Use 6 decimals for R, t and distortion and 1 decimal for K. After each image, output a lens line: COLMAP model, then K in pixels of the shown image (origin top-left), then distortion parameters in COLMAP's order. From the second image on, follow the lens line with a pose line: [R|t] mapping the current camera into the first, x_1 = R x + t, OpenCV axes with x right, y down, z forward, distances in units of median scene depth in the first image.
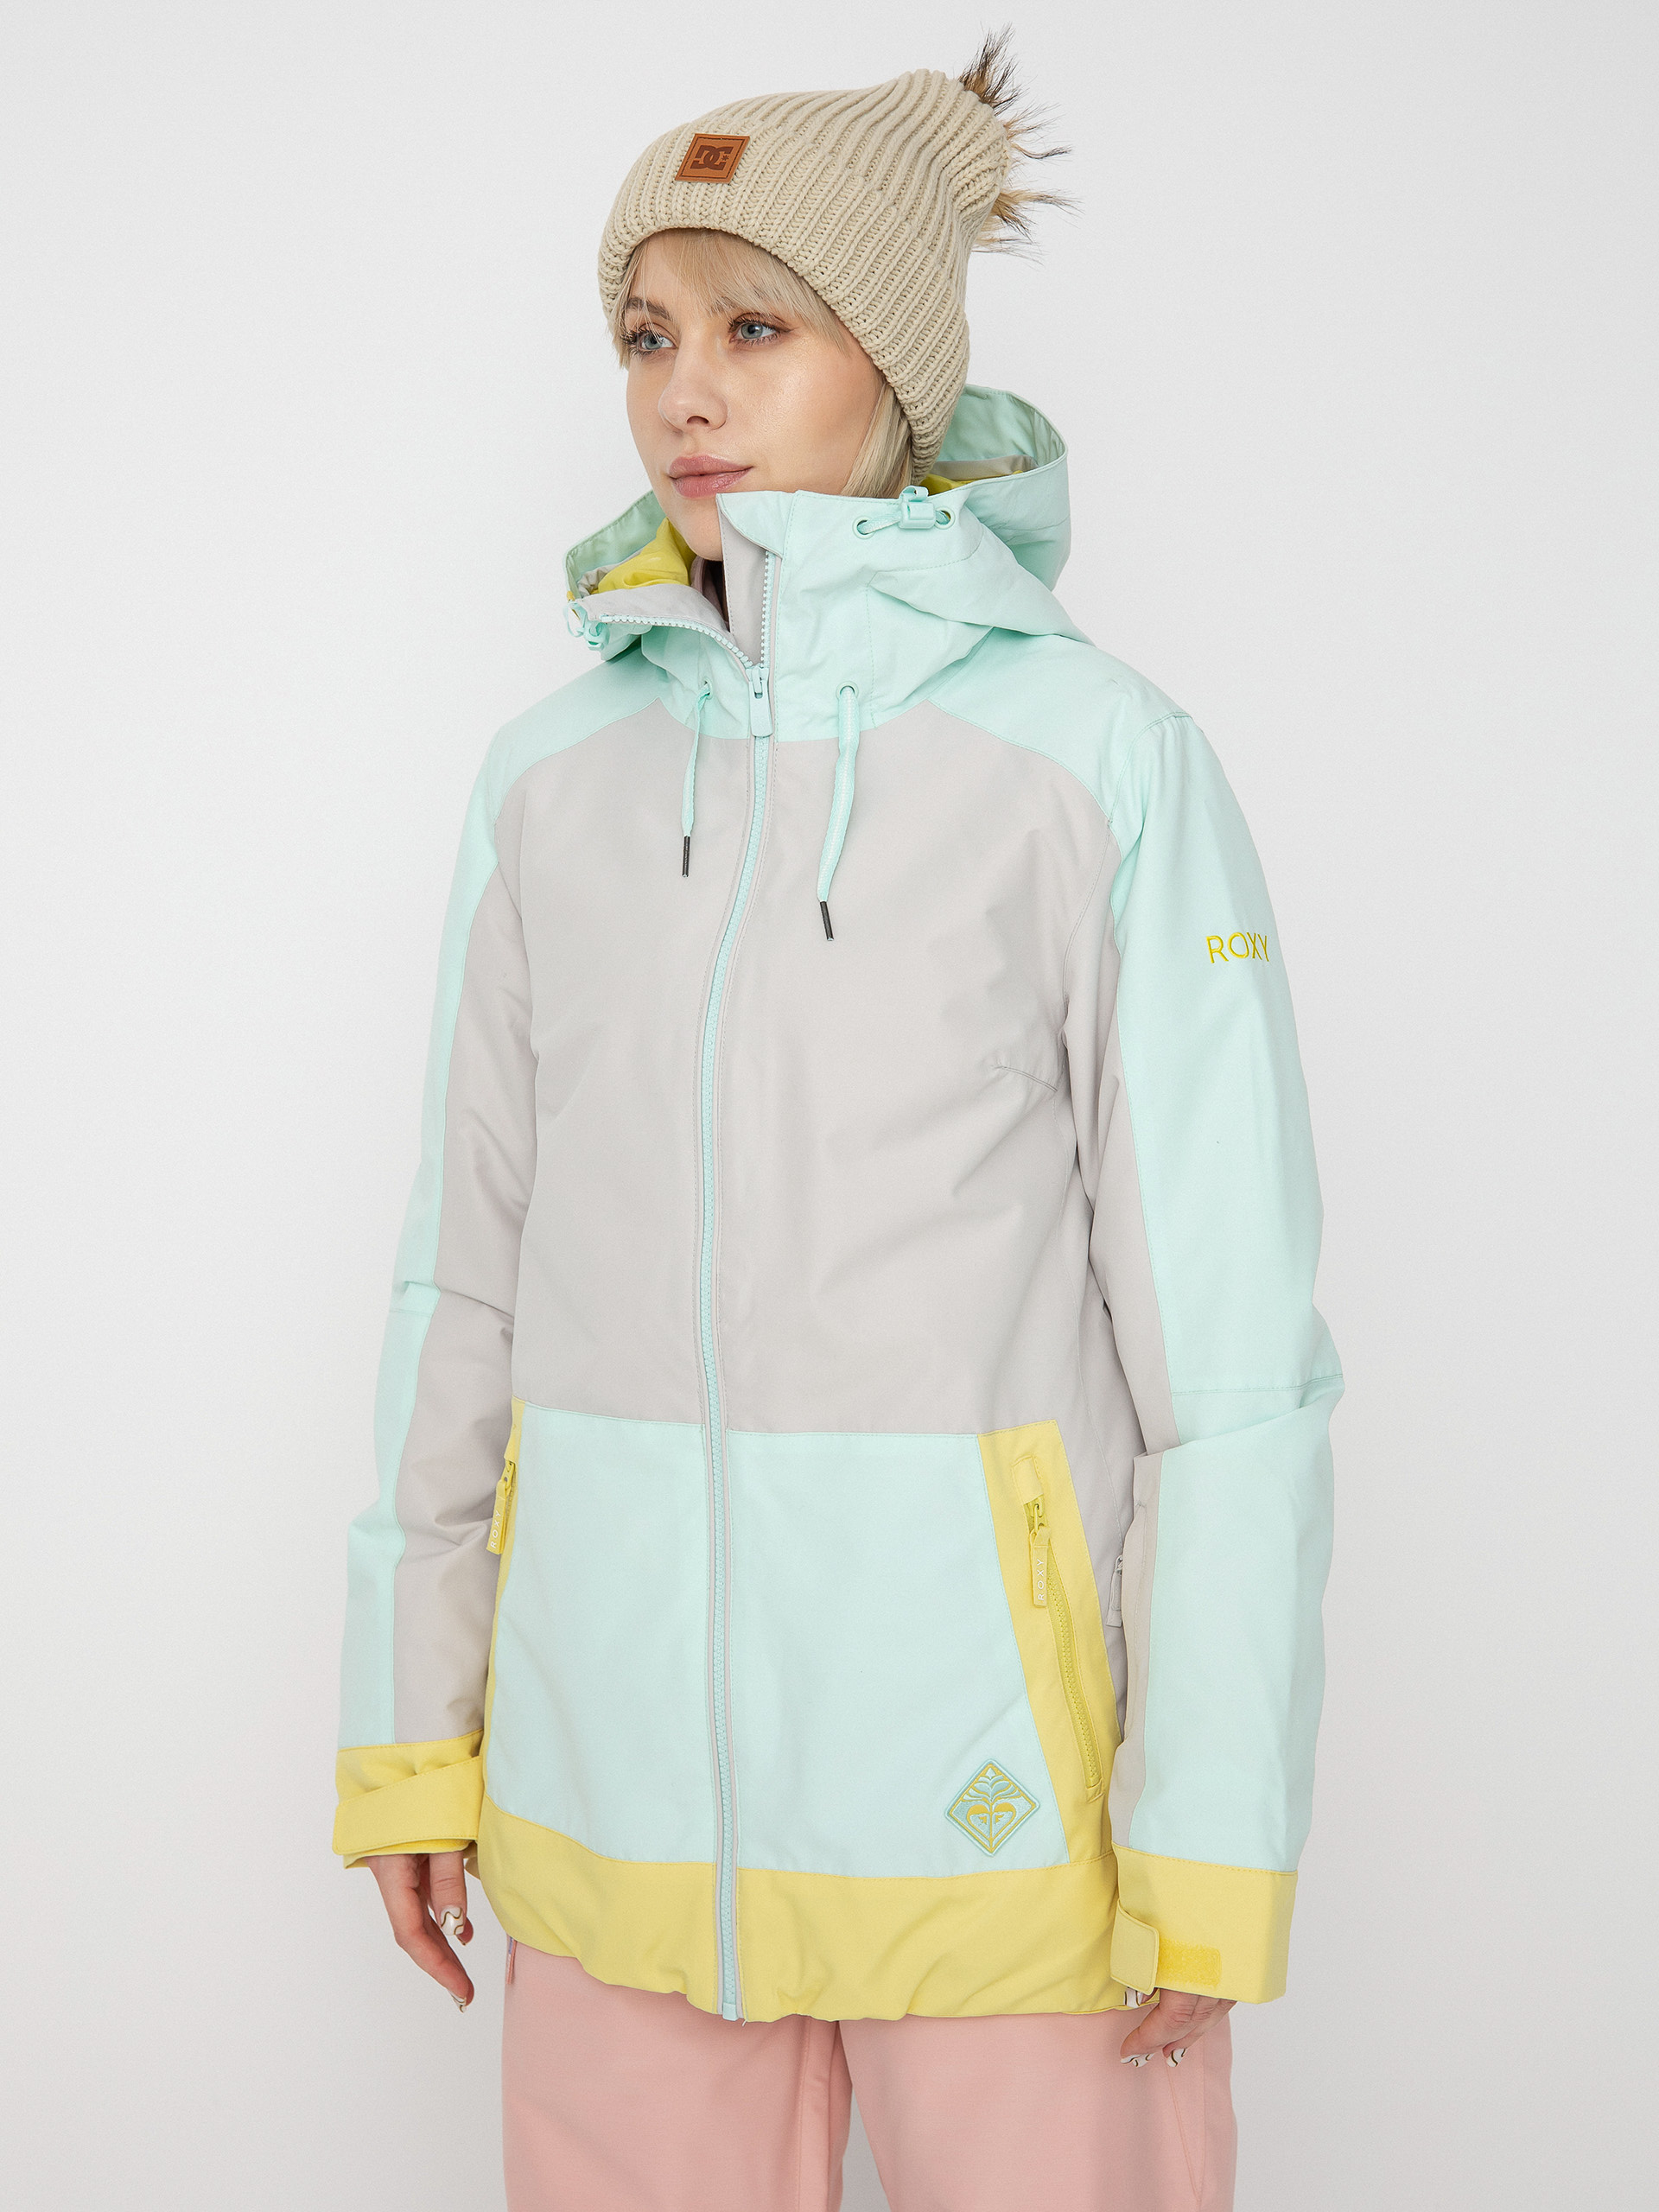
lens RADIAL K [[3546.7, 0, 829.5], [0, 3546.7, 1106.0], [0, 0, 1]] dist [-0.223901, -0.018650]
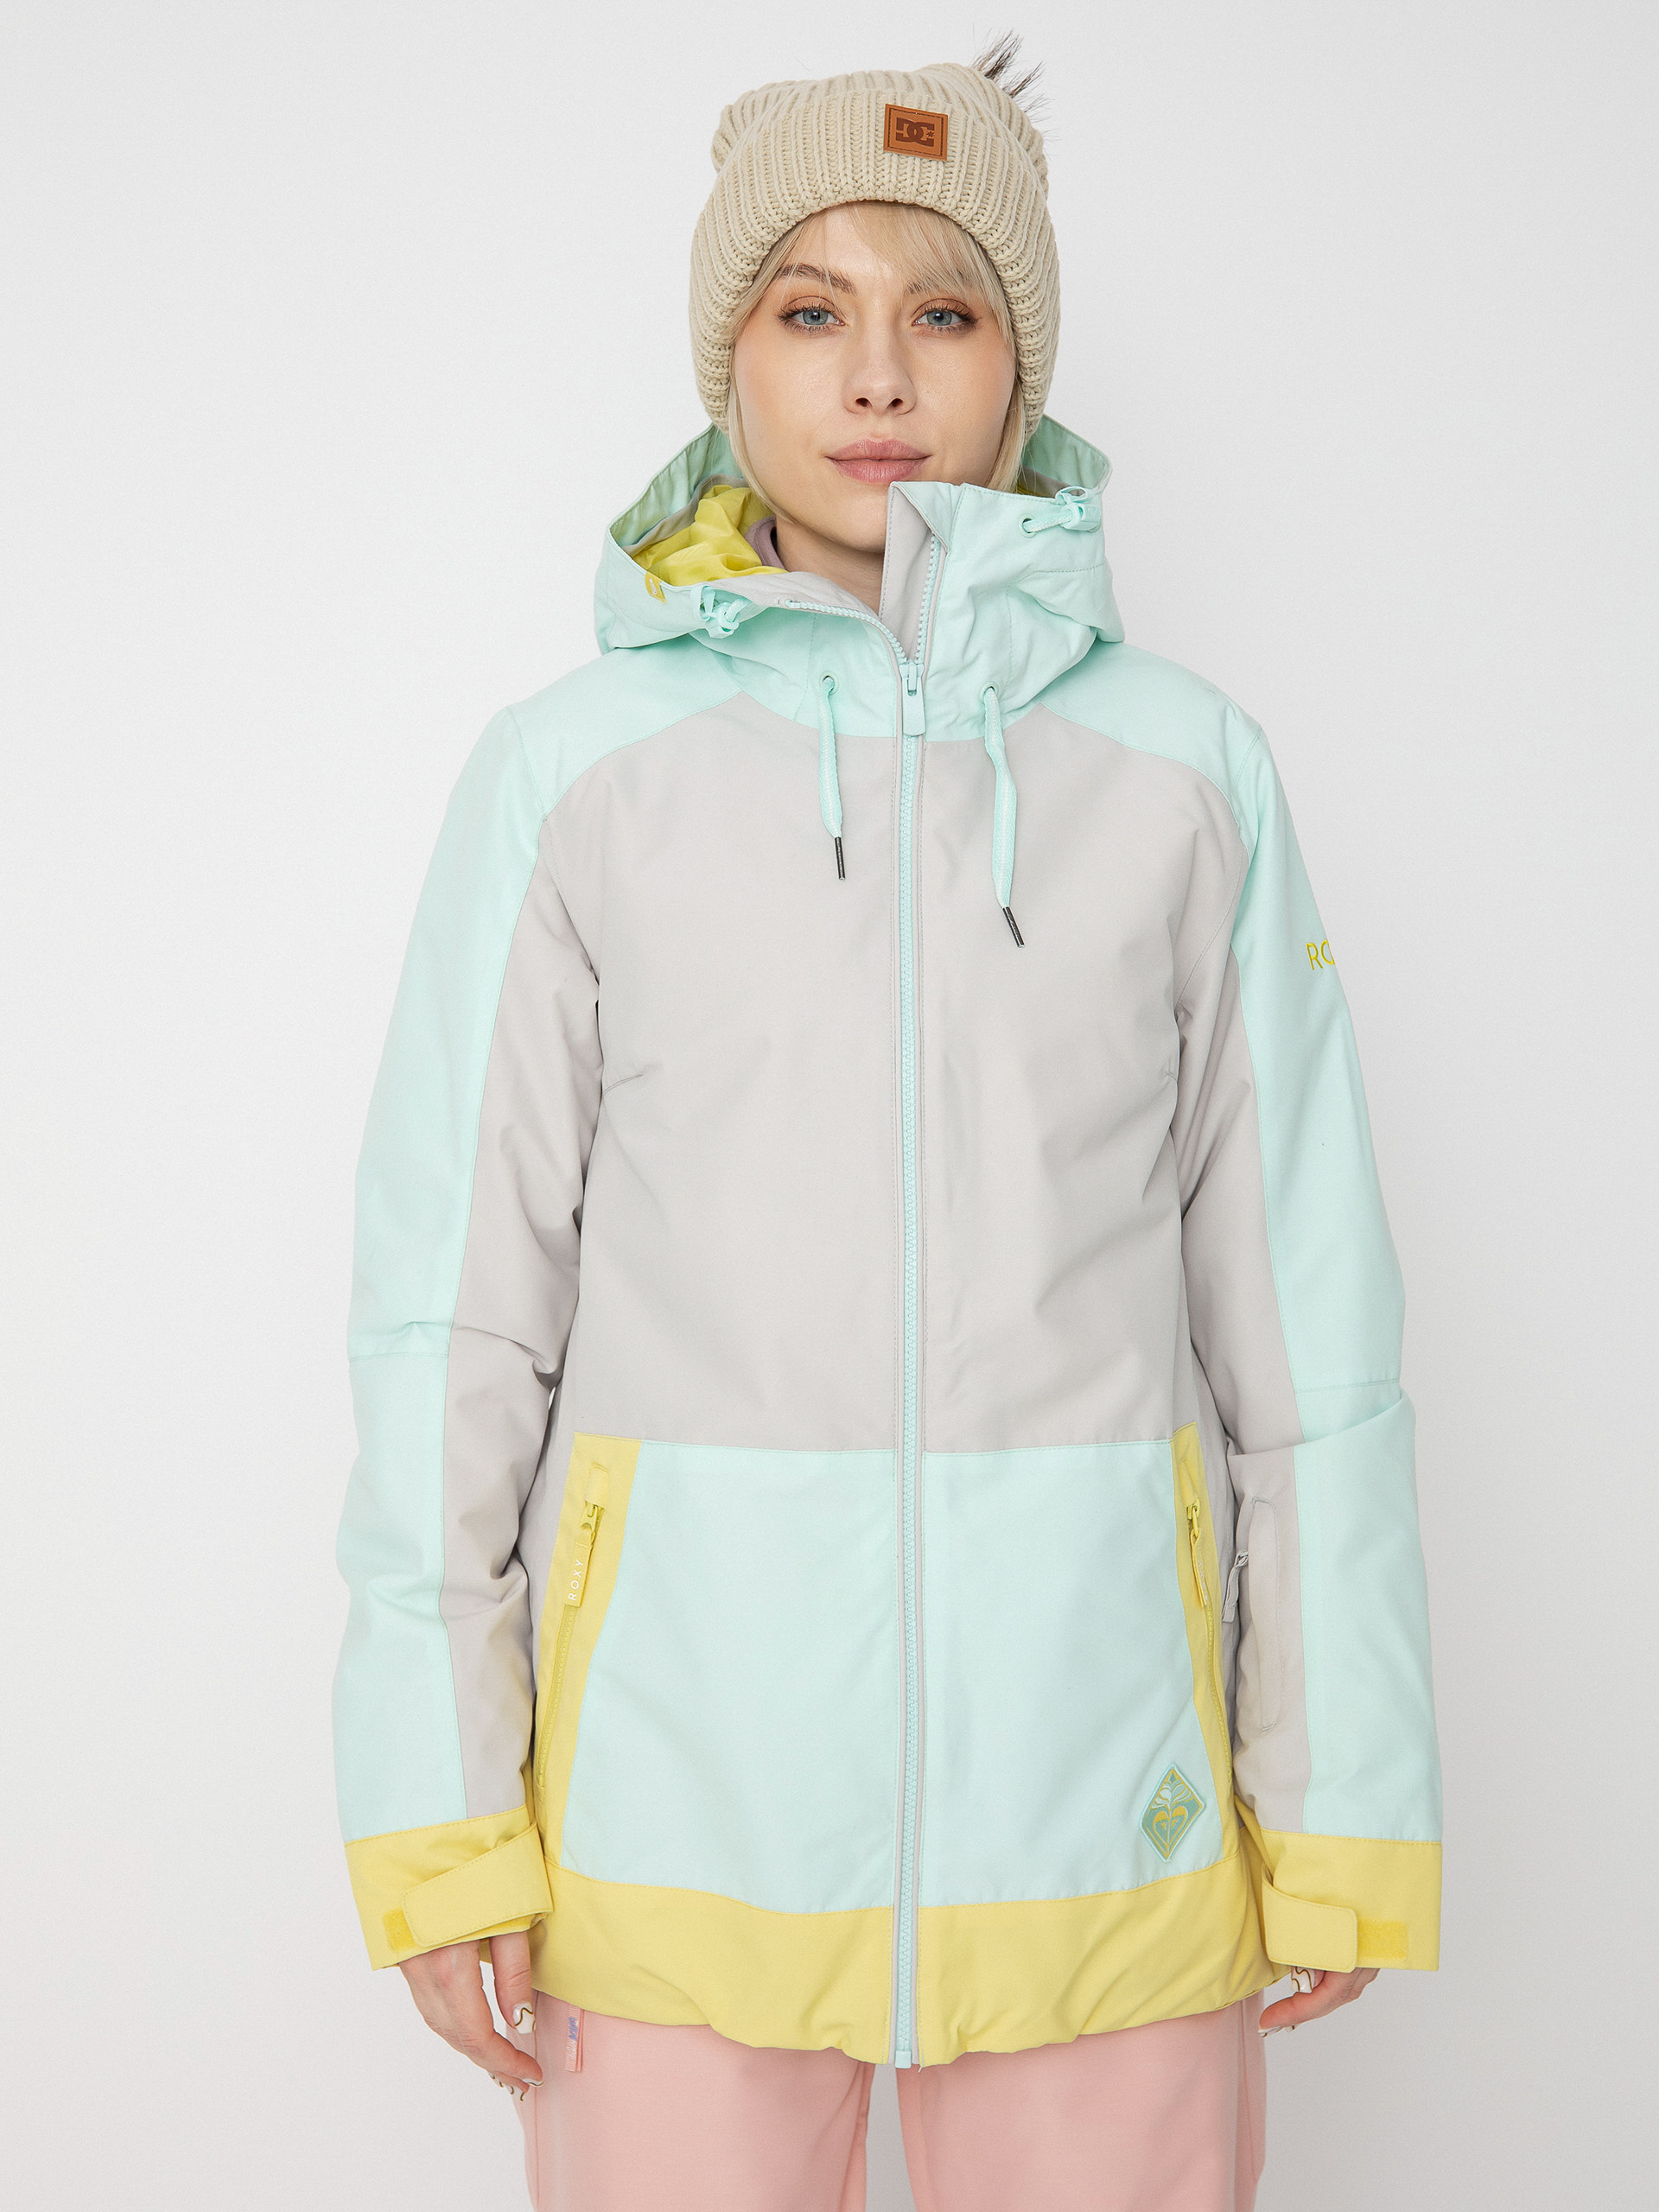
lens RADIAL K [[3514.6, 0, 829.5], [0, 3514.6, 1106.0], [0, 0, 1]] dist [-0.003088, -2.144773]
pose [[0.880443, -0.018864, 0.473777, -0.502023], [0.014422, 0.999811, 0.013009, -0.016280], [-0.473933, -0.004621, 0.880549, 0.166160]]
